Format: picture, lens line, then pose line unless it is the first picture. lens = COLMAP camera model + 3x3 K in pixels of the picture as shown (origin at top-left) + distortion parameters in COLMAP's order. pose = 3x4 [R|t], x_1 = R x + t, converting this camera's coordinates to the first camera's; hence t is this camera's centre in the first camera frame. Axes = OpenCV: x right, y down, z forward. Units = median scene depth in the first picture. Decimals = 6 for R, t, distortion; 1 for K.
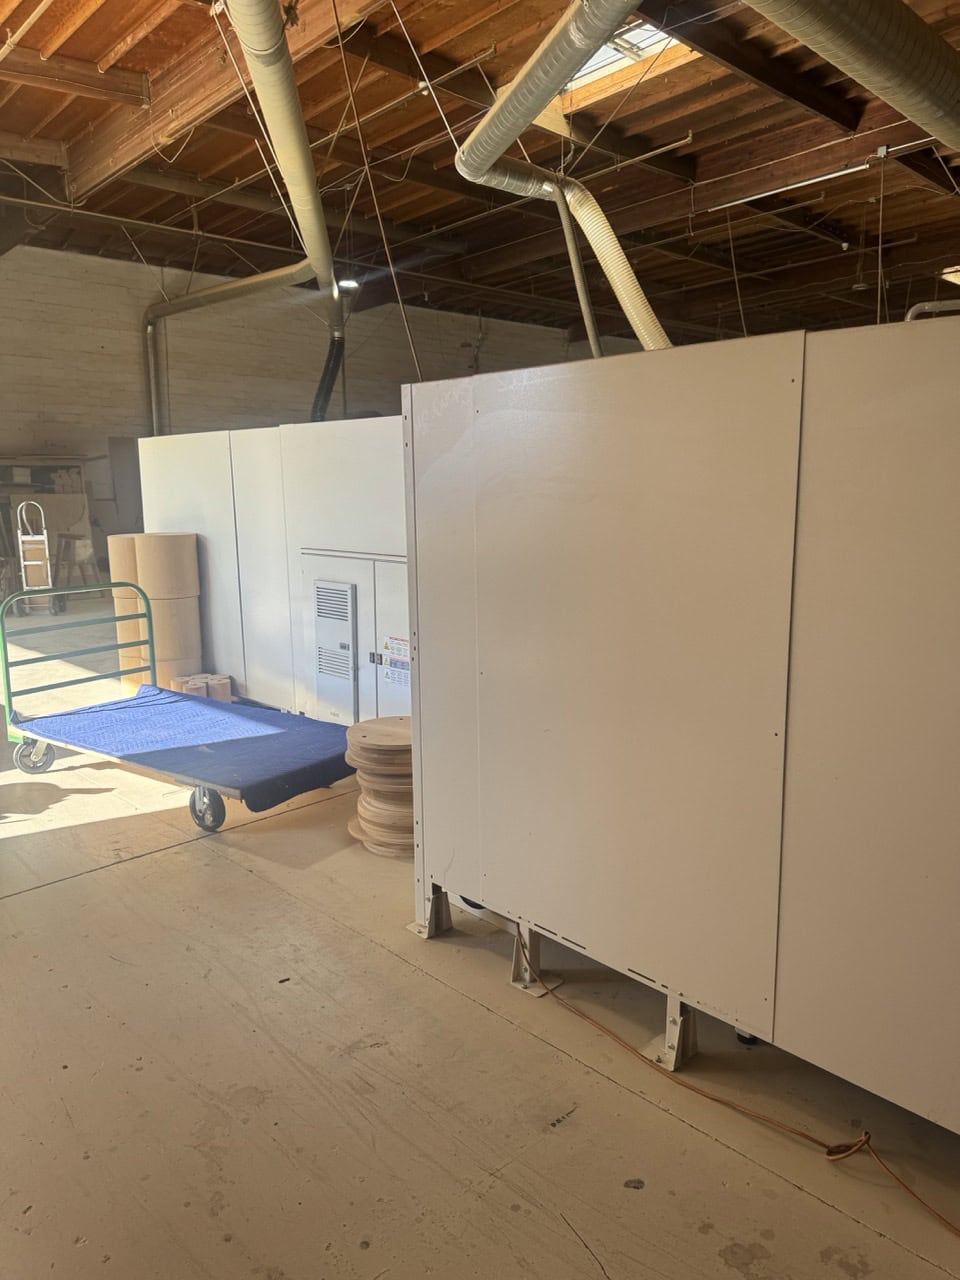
lens RADIAL K [[908.4, 0, 476.2], [0, 908.4, 648.5], [0, 0, 1]] dist [0.047334, -0.042379]
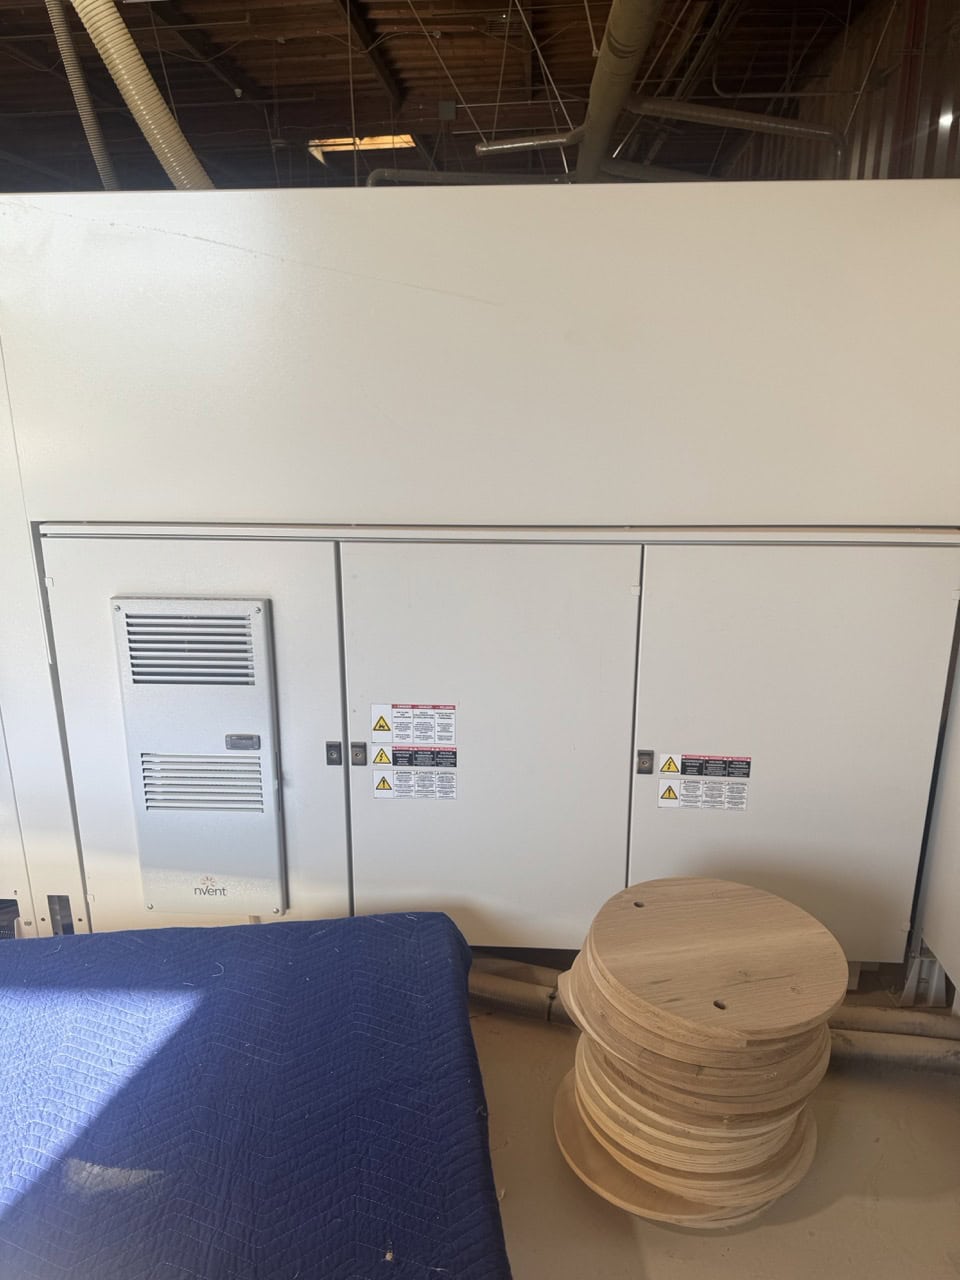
lens RADIAL K [[908.4, 0, 481.3], [0, 908.4, 626.1], [0, 0, 1]] dist [0.047334, -0.042379]
pose [[0.740943, -0.182547, 0.646282, -0.333956], [0.119421, 0.982825, 0.140693, -0.104916], [-0.660865, -0.027065, 0.750017, 0.604163]]
